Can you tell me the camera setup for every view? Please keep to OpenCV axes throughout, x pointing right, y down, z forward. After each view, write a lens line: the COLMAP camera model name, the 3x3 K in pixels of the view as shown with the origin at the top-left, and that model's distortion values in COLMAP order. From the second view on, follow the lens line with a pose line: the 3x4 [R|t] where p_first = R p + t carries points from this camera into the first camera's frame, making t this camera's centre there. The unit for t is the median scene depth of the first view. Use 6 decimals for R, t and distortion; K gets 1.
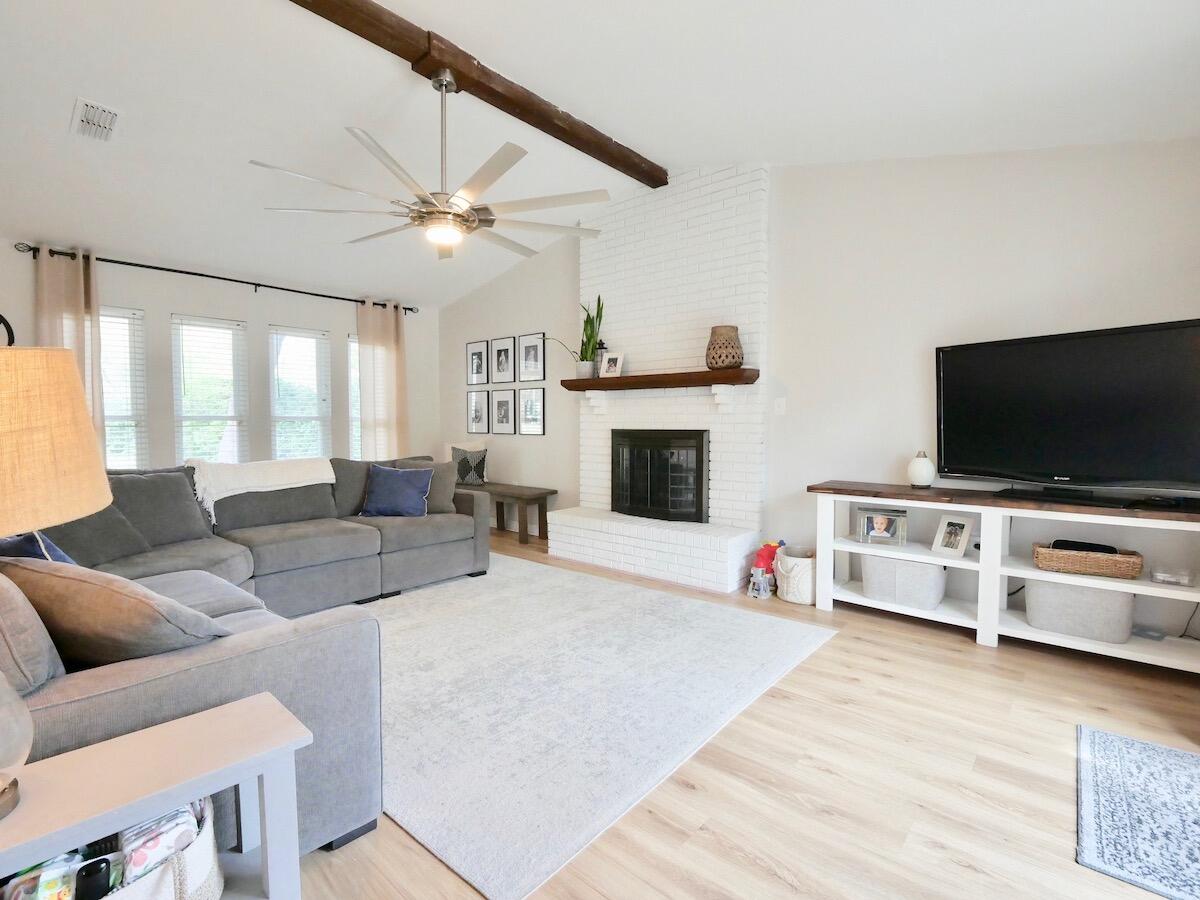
lens RADIAL K [[578.9, 0, 600.5], [0, 578.9, 447.7], [0, 0, 1]] dist [-0.014561, -0.000772]
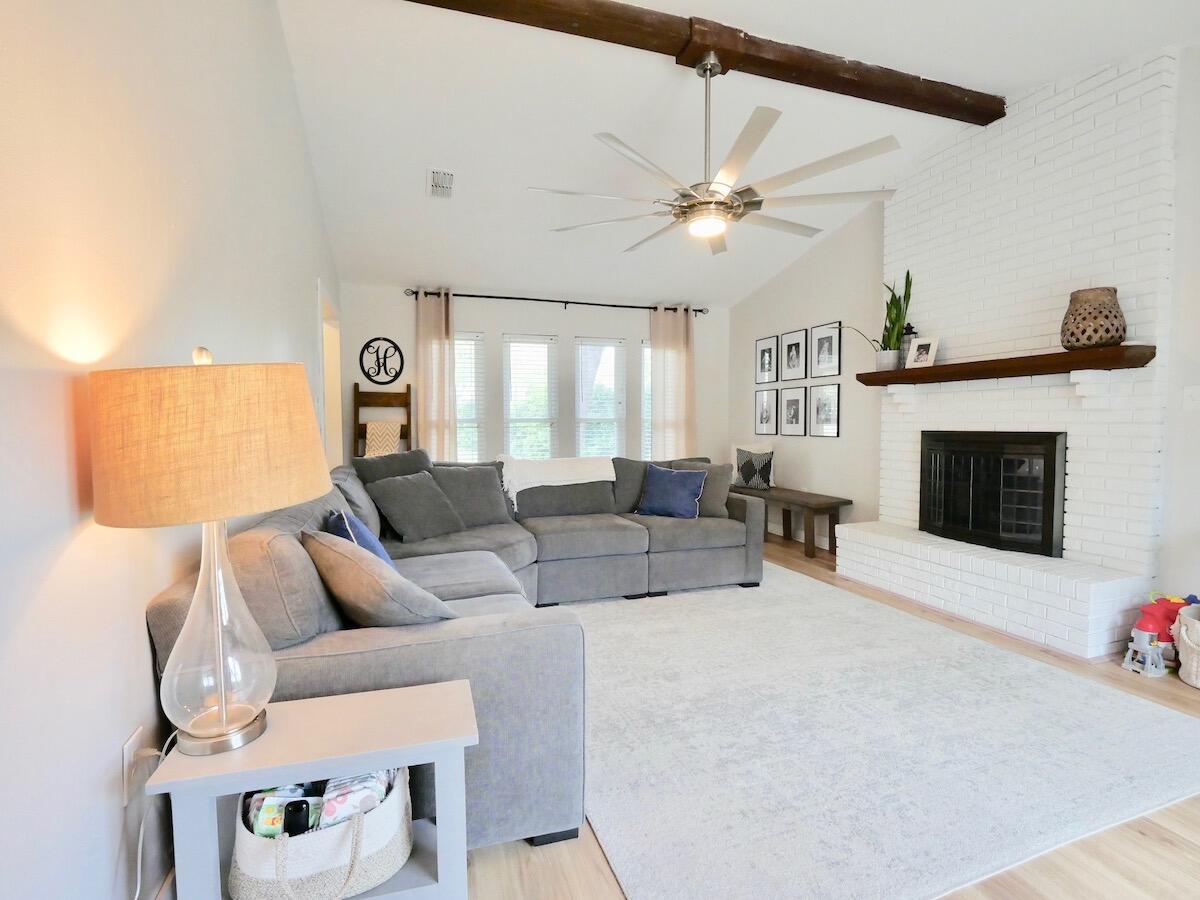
lens RADIAL K [[578.9, 0, 598.6], [0, 578.9, 448.1], [0, 0, 1]] dist [-0.014561, -0.000772]
pose [[0.858698, 0.017393, -0.512186, 0.065873], [-0.017682, 0.999834, 0.004308, -0.003707], [0.512176, 0.005358, 0.858864, 0.085208]]
